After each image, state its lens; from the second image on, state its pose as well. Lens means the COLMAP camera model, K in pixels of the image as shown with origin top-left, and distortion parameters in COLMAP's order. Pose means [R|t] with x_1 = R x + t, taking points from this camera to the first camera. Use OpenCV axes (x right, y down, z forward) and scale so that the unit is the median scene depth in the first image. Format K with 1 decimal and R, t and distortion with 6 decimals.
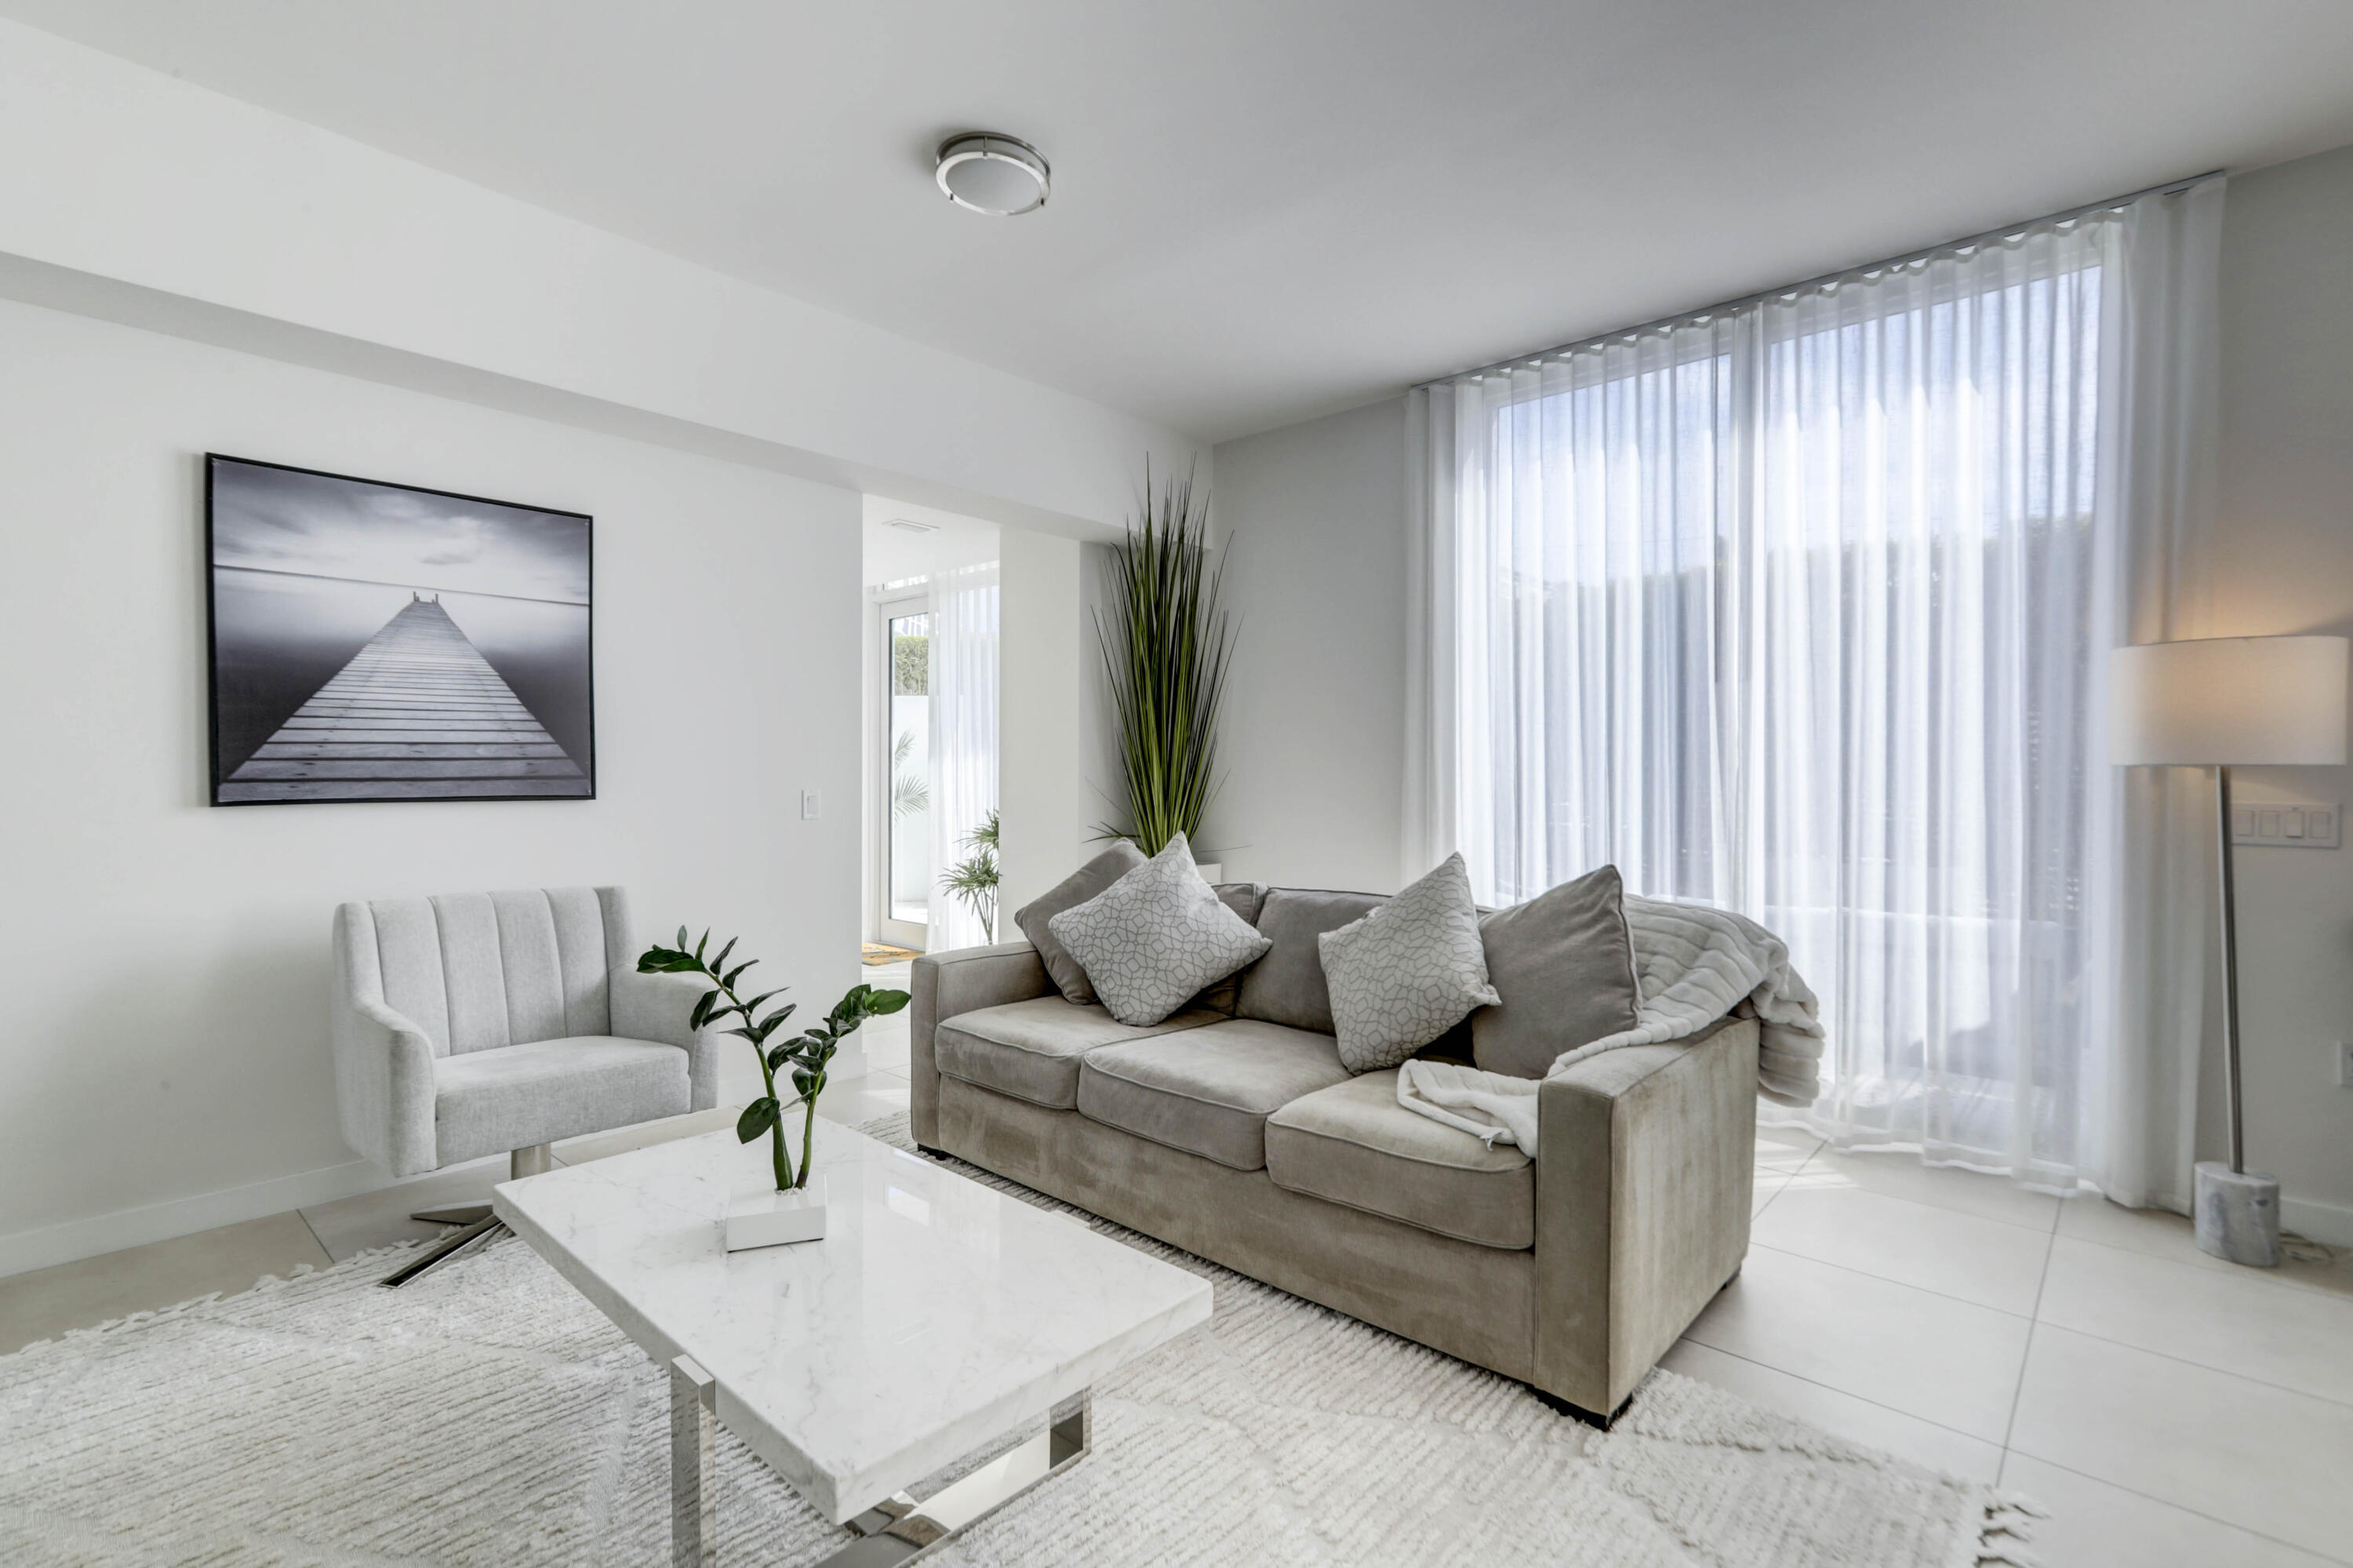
lens RADIAL K [[1072.4, 0, 1206.2], [0, 1072.4, 782.2], [0, 0, 1]] dist [-0.005583, 0.003836]
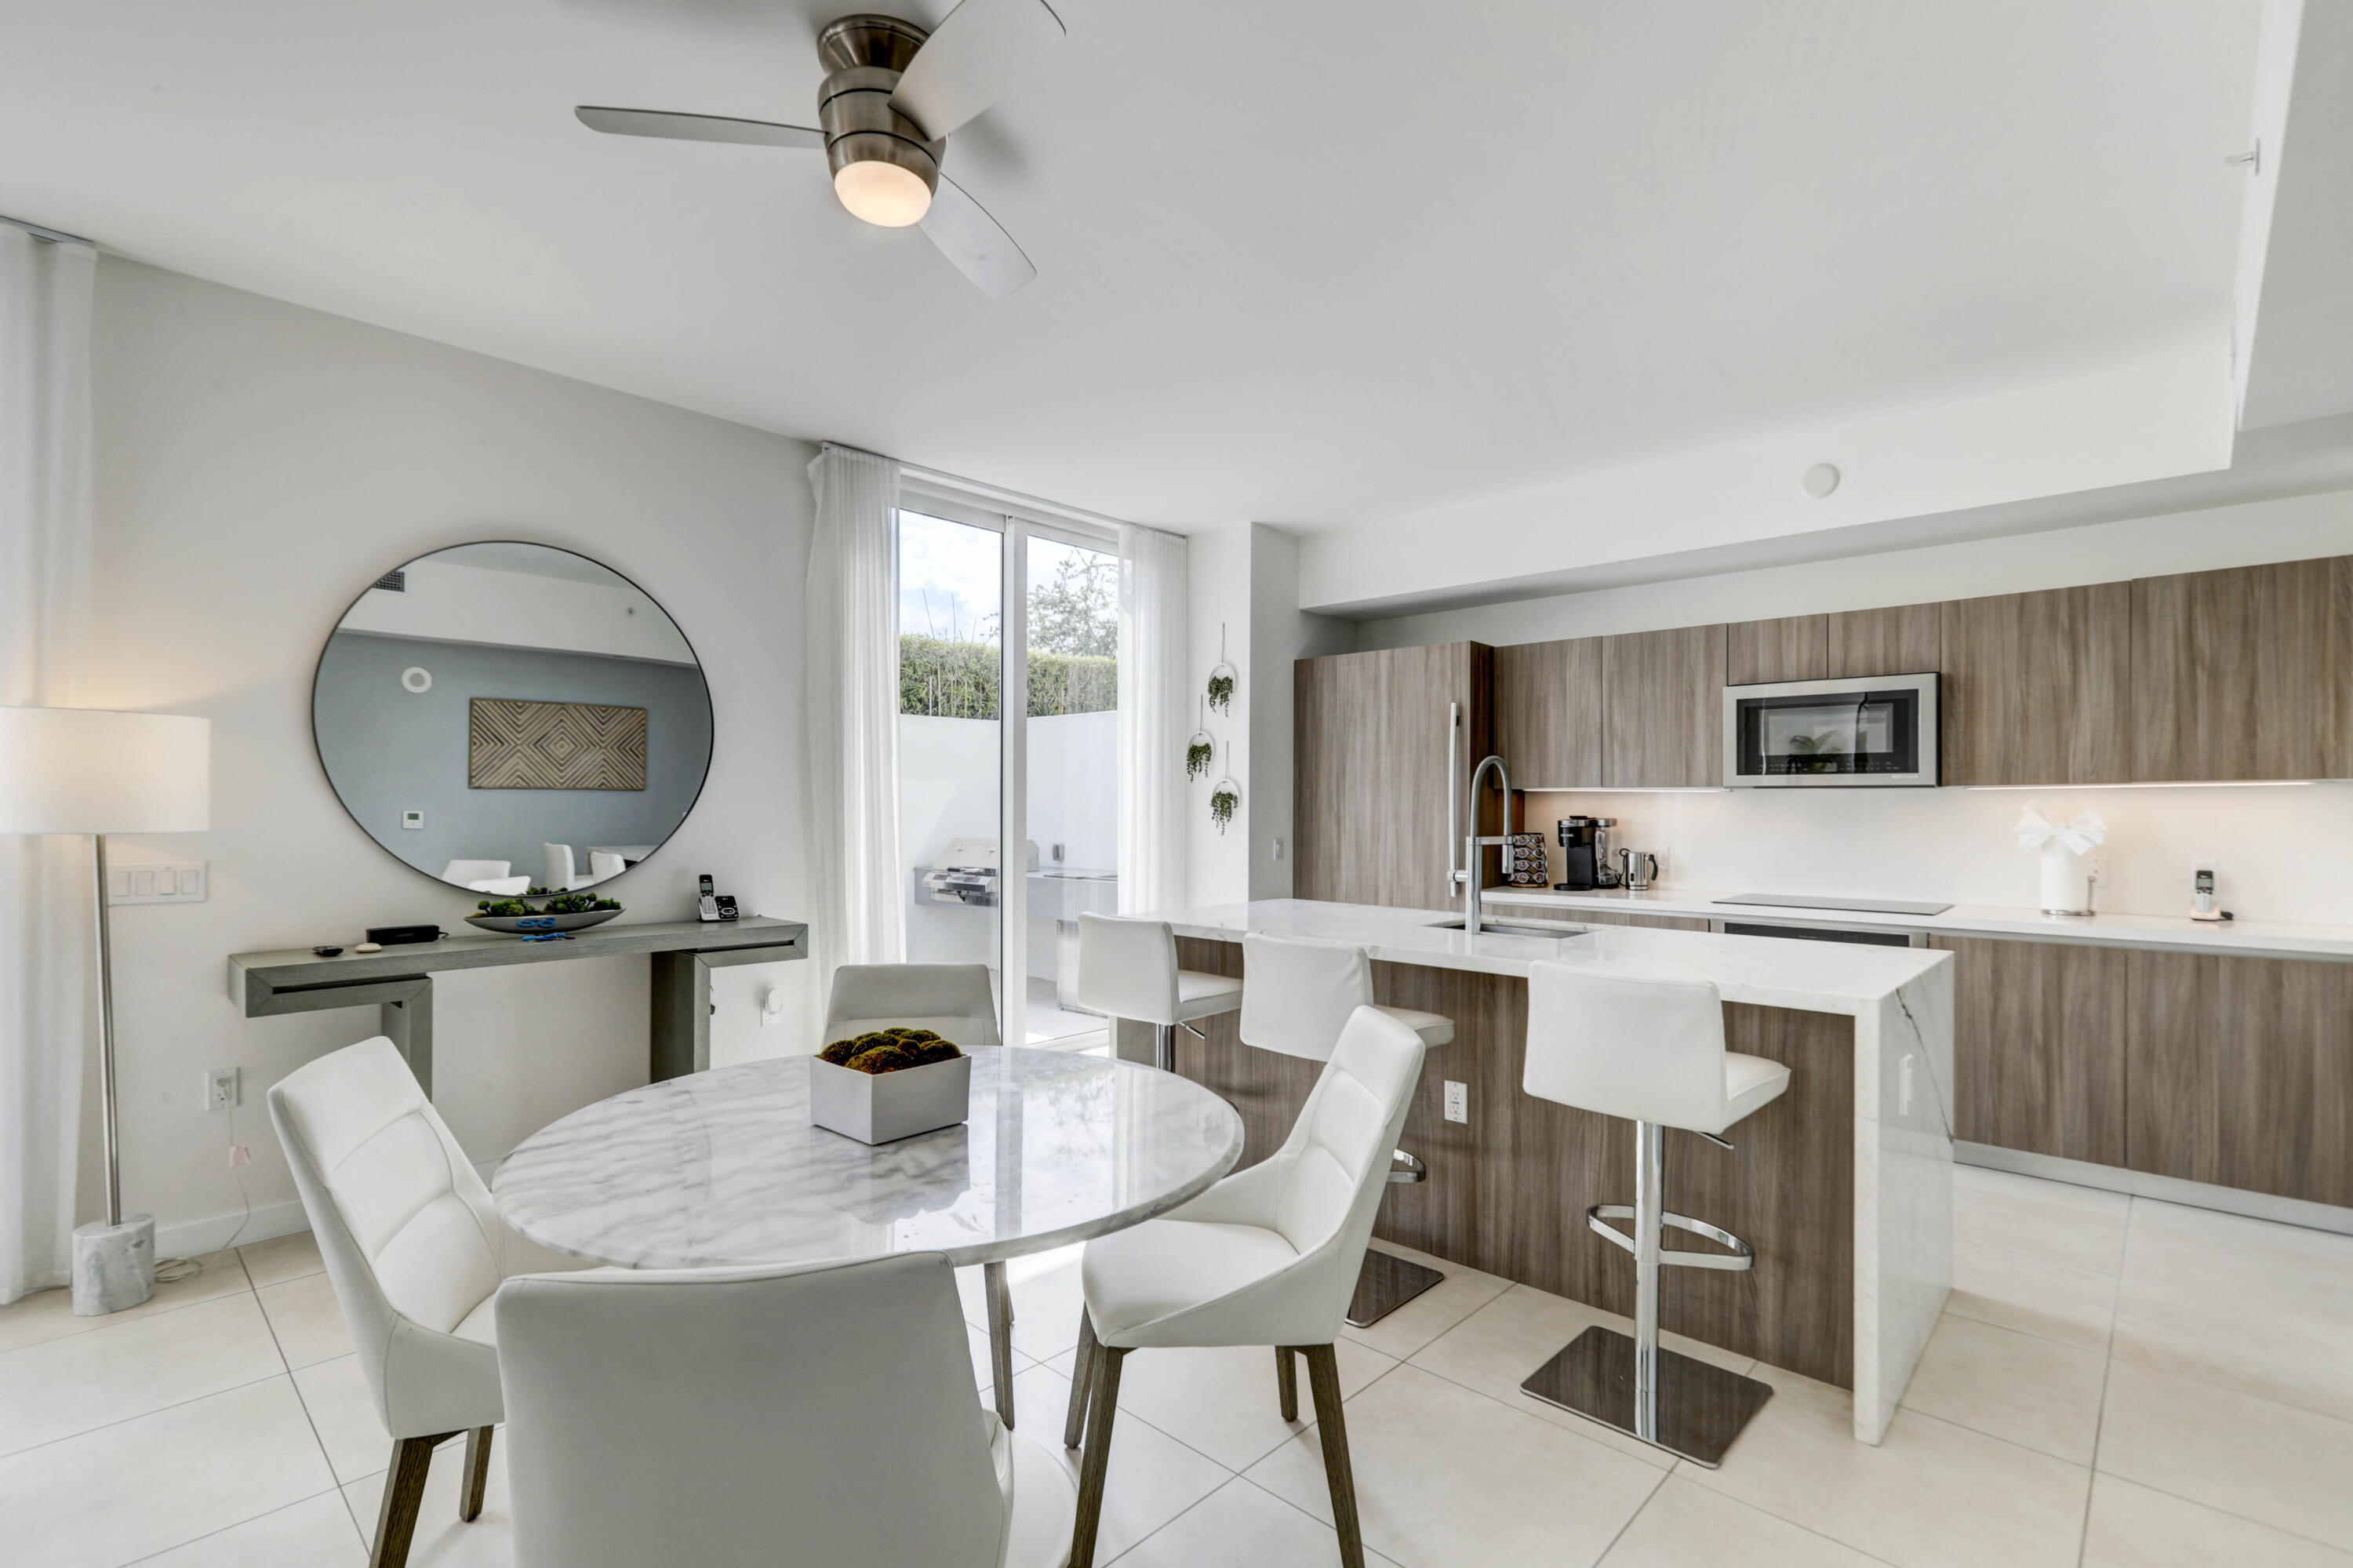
lens RADIAL K [[1072.4, 0, 1177.2], [0, 1072.4, 808.2], [0, 0, 1]] dist [-0.005583, 0.003836]
pose [[0.030999, -0.004851, 0.999508, -0.034993], [0.000495, 0.999988, 0.004838, -0.039528], [-0.999519, 0.000345, 0.031001, -0.054519]]
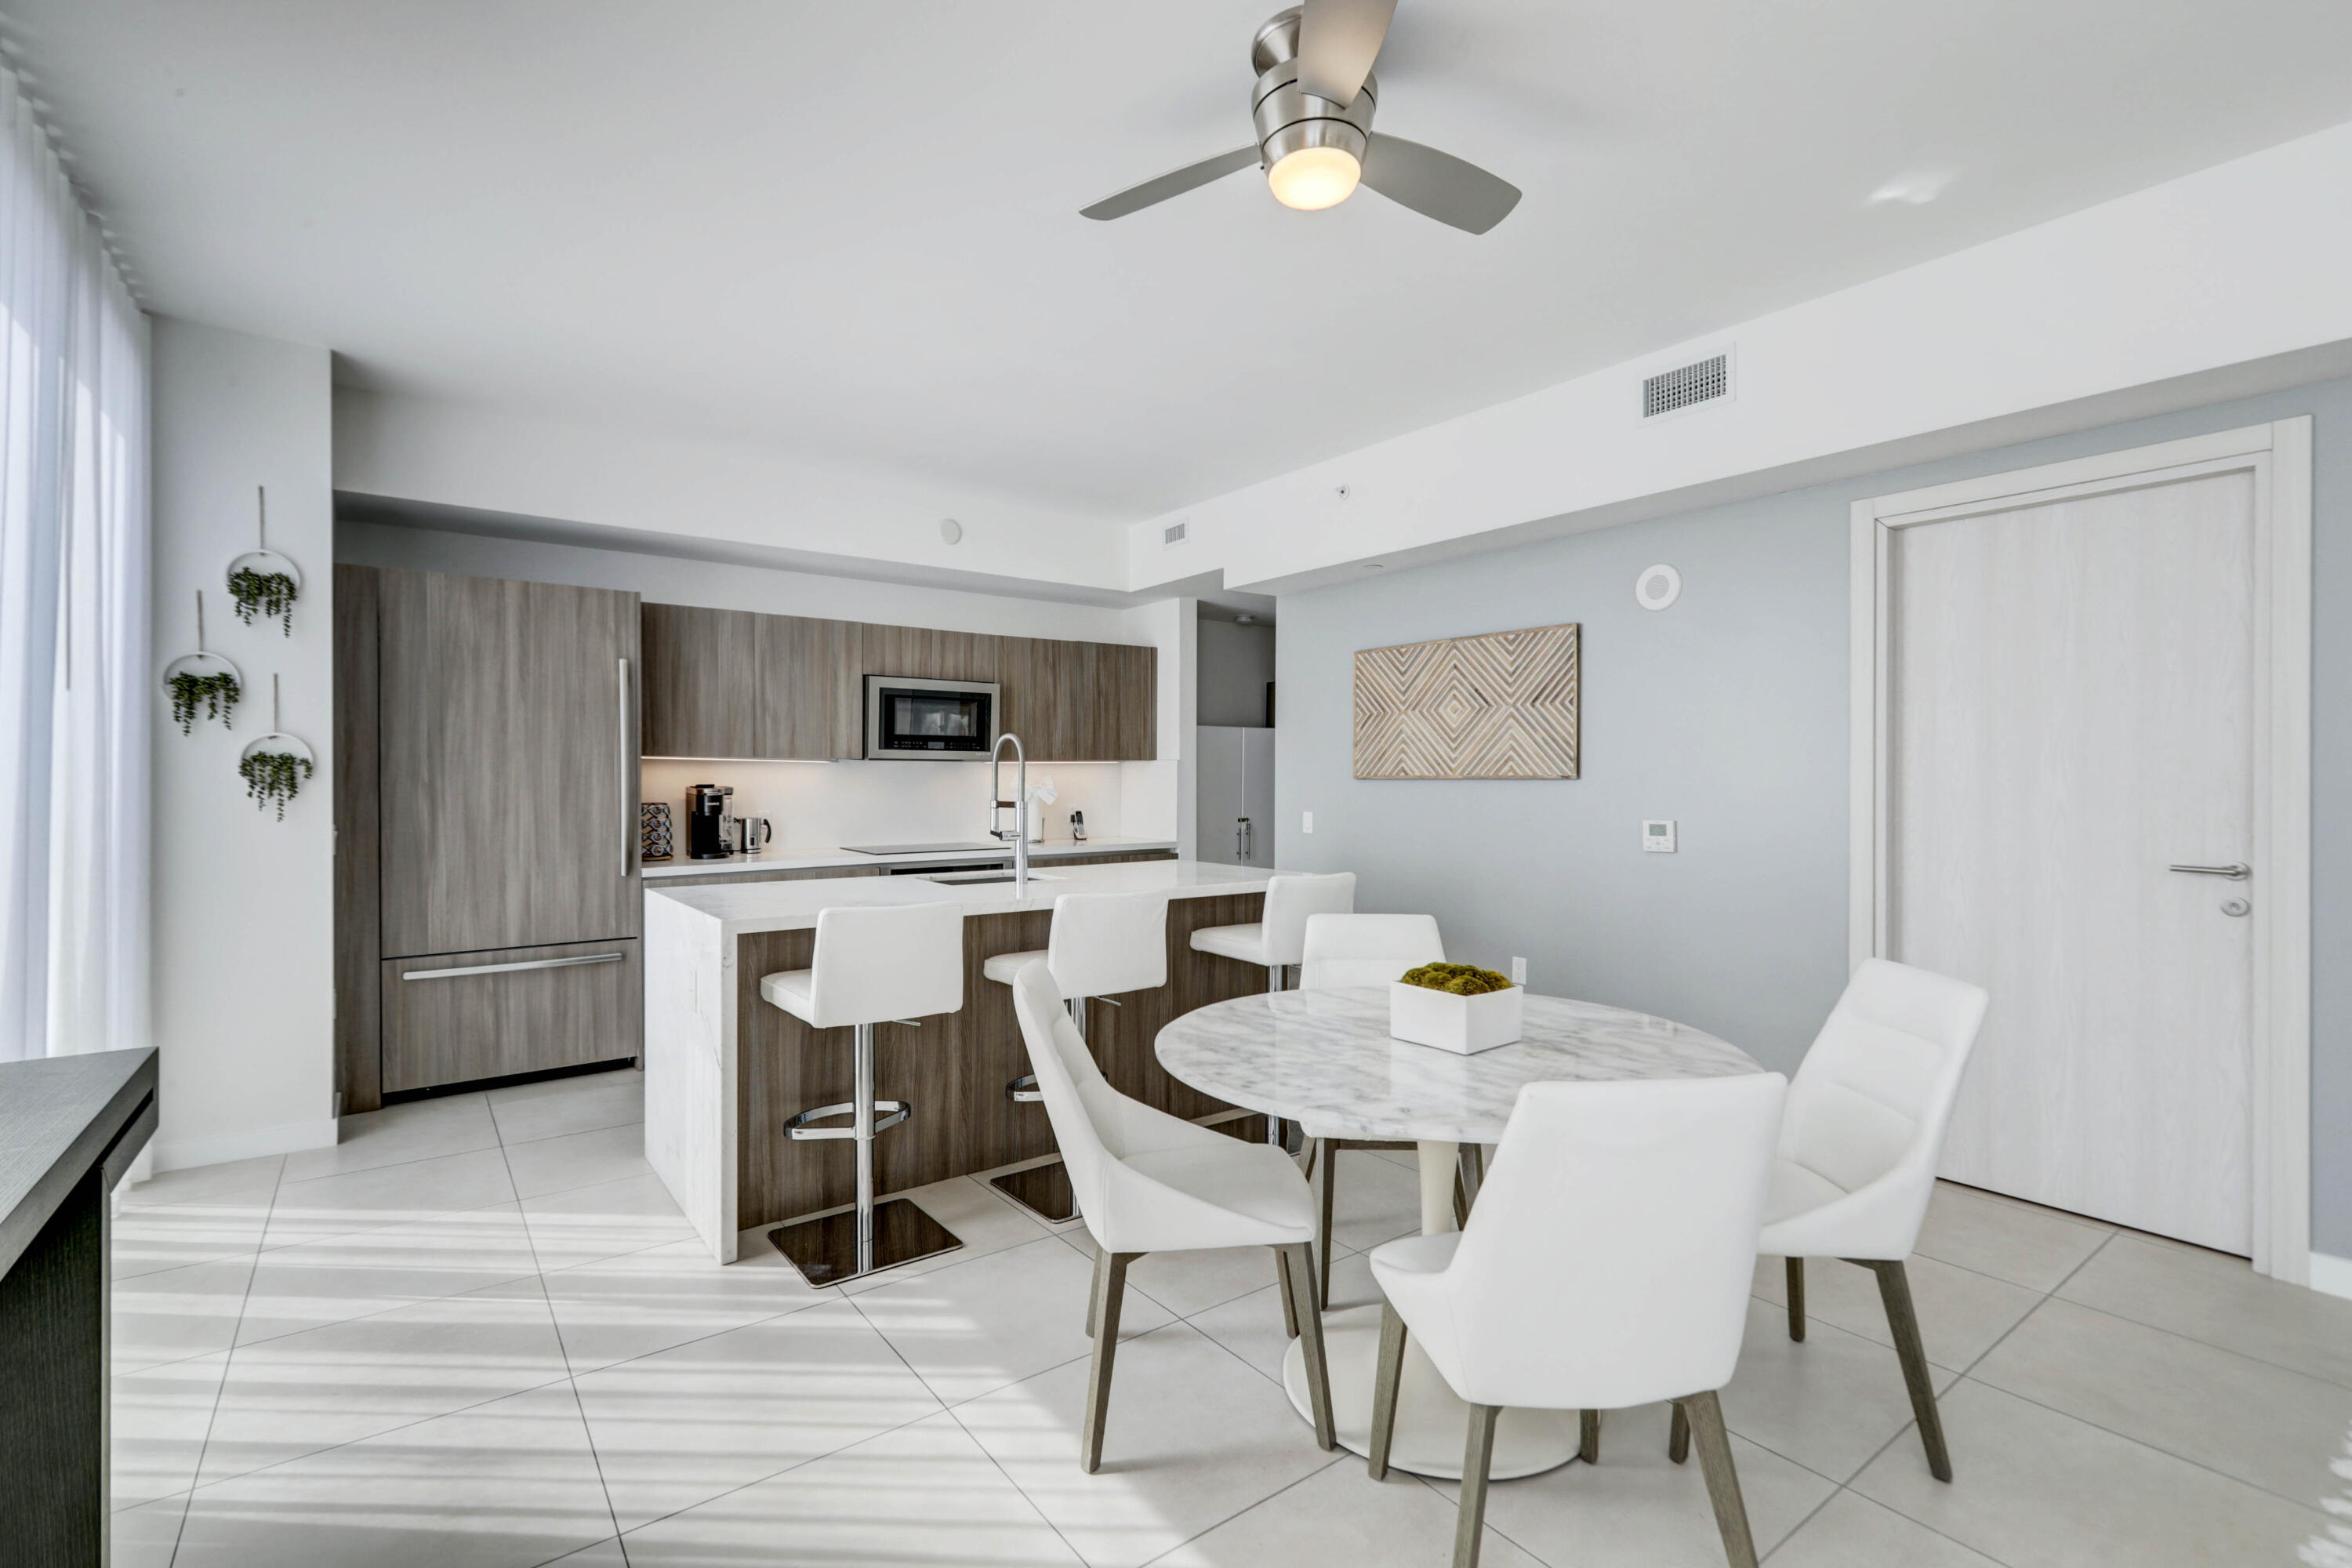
lens RADIAL K [[1071.9, 0, 1177.0], [0, 1071.9, 783.4], [0, 0, 1]] dist [-0.005583, 0.003836]
pose [[-0.977954, -0.005093, 0.208759, 0.639377], [-0.003217, 0.999951, 0.009325, -0.039126], [-0.208797, 0.008448, -0.977923, 0.939164]]
